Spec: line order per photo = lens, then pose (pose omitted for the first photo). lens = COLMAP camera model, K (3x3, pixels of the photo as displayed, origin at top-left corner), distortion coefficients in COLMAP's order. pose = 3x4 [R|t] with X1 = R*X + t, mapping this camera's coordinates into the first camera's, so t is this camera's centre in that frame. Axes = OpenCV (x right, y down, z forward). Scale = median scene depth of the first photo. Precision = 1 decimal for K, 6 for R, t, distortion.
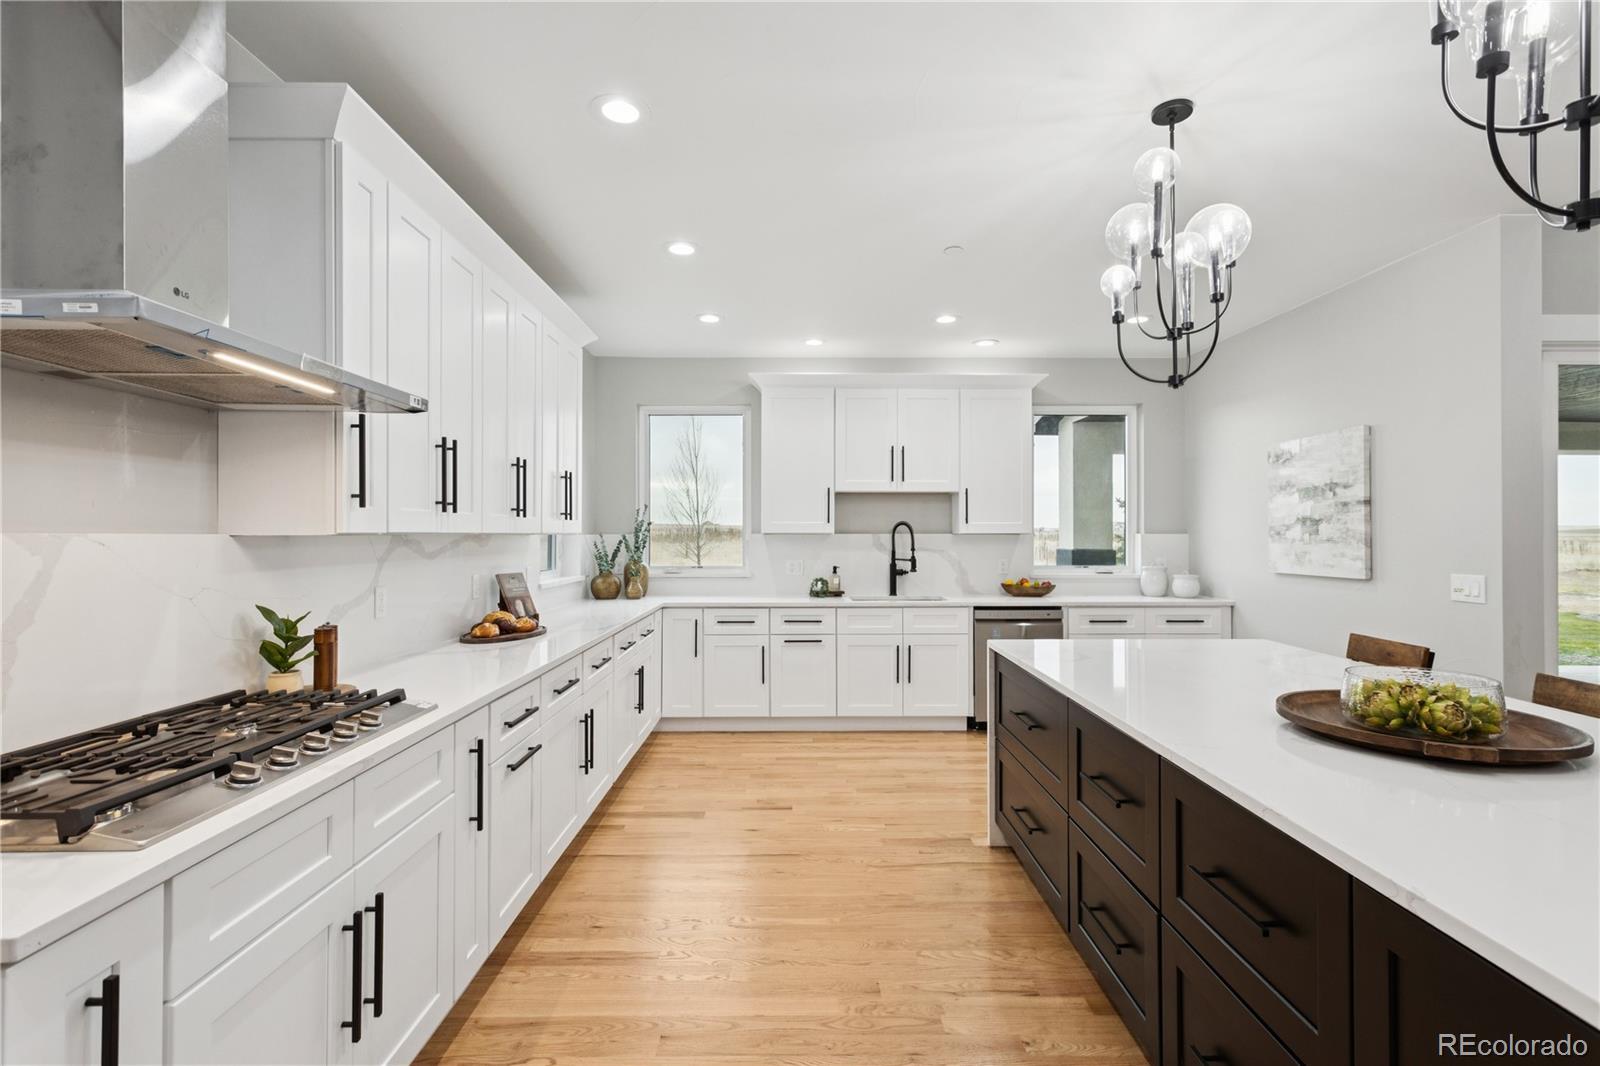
lens RADIAL K [[751.8, 0, 800.0], [0, 751.8, 533.0], [0, 0, 1]] dist [0.002602, -0.000036]
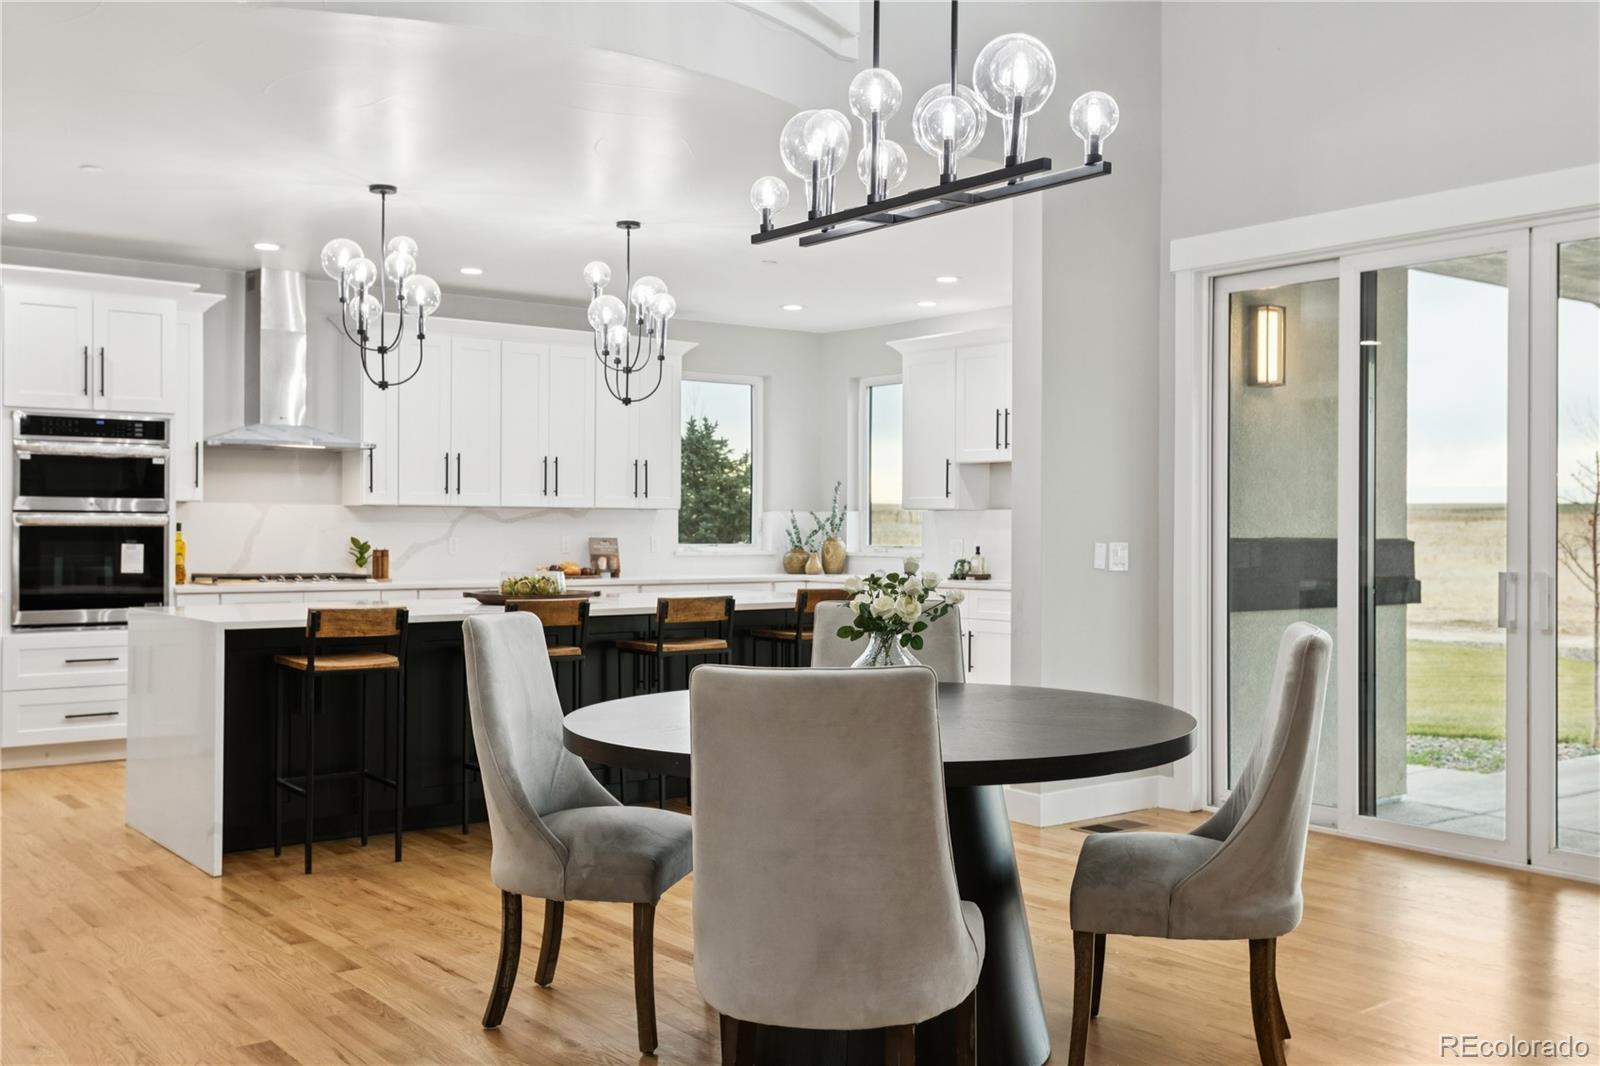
lens RADIAL K [[1509.5, 0, 800.0], [0, 1509.5, 533.0], [0, 0, 1]] dist [0.009505, -0.003719]
pose [[0.608403, 0.004546, -0.793615, 1.384456], [-0.003941, 0.999989, 0.002708, 0.025391], [0.793618, 0.001480, 0.608414, -0.259889]]
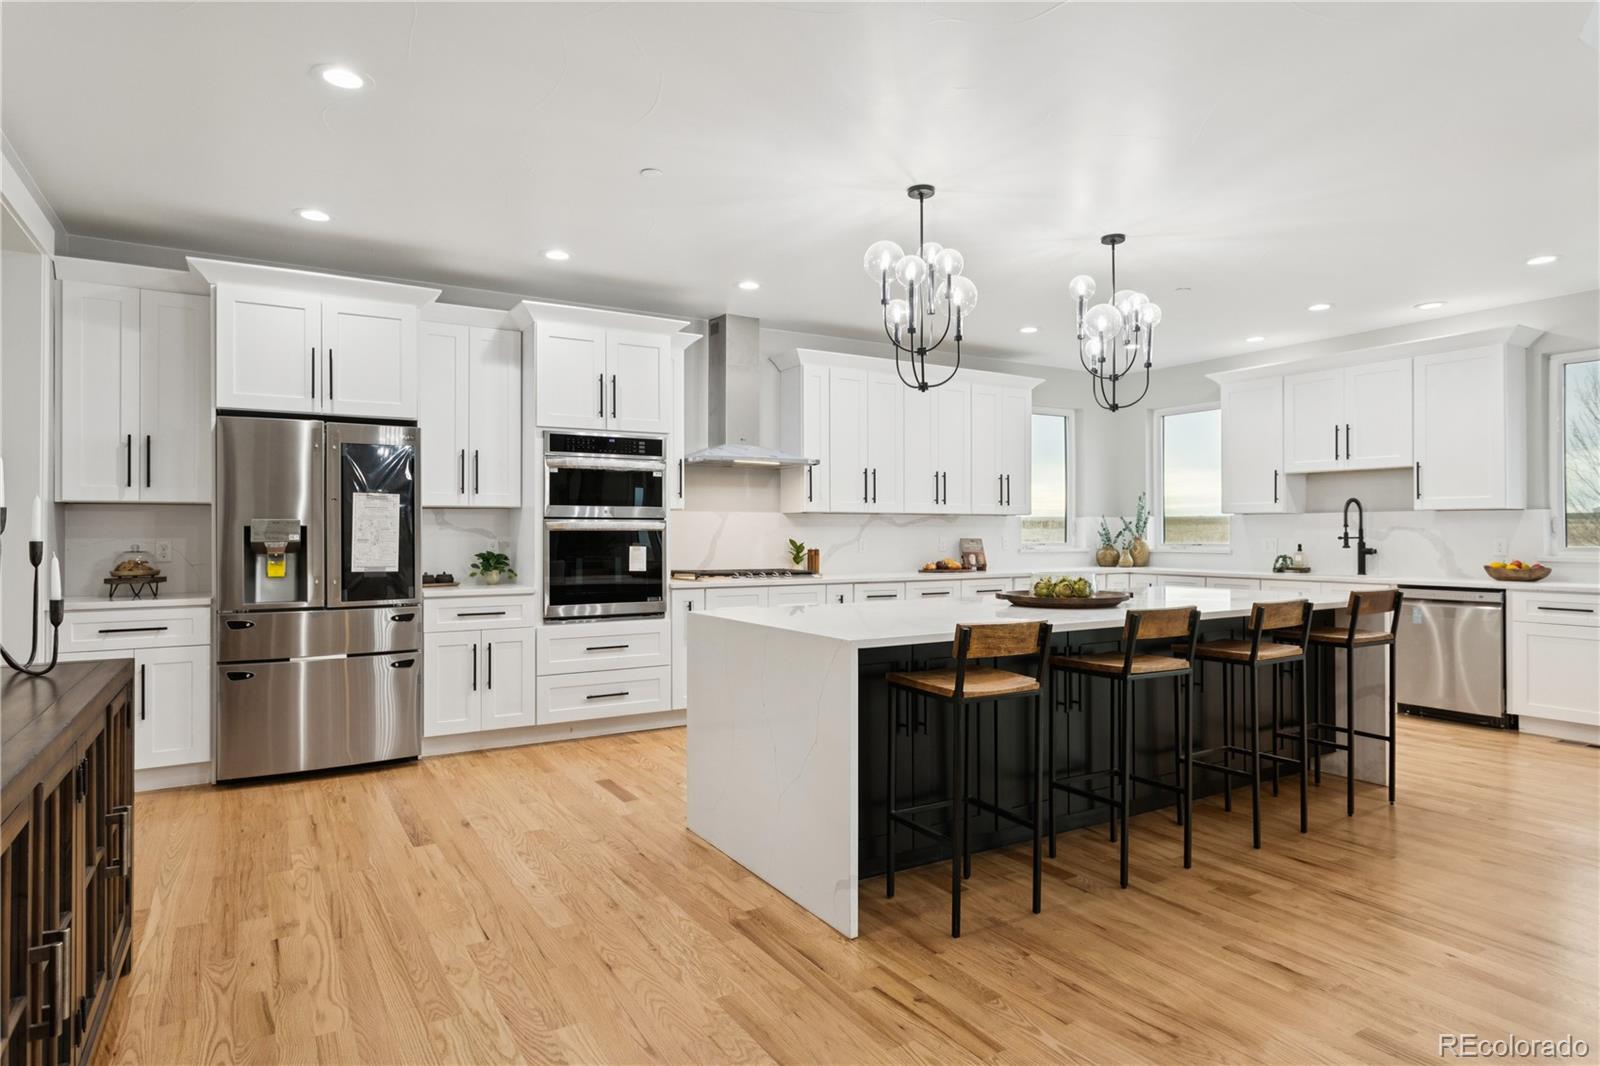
lens RADIAL K [[900.1, 0, 800.0], [0, 900.1, 533.0], [0, 0, 1]] dist [-0.016772, 0.001281]
pose [[0.512491, -0.001080, -0.858692, 0.788027], [0.002057, 0.999998, -0.000030, 0.028324], [0.858690, -0.001751, 0.512492, -0.241586]]
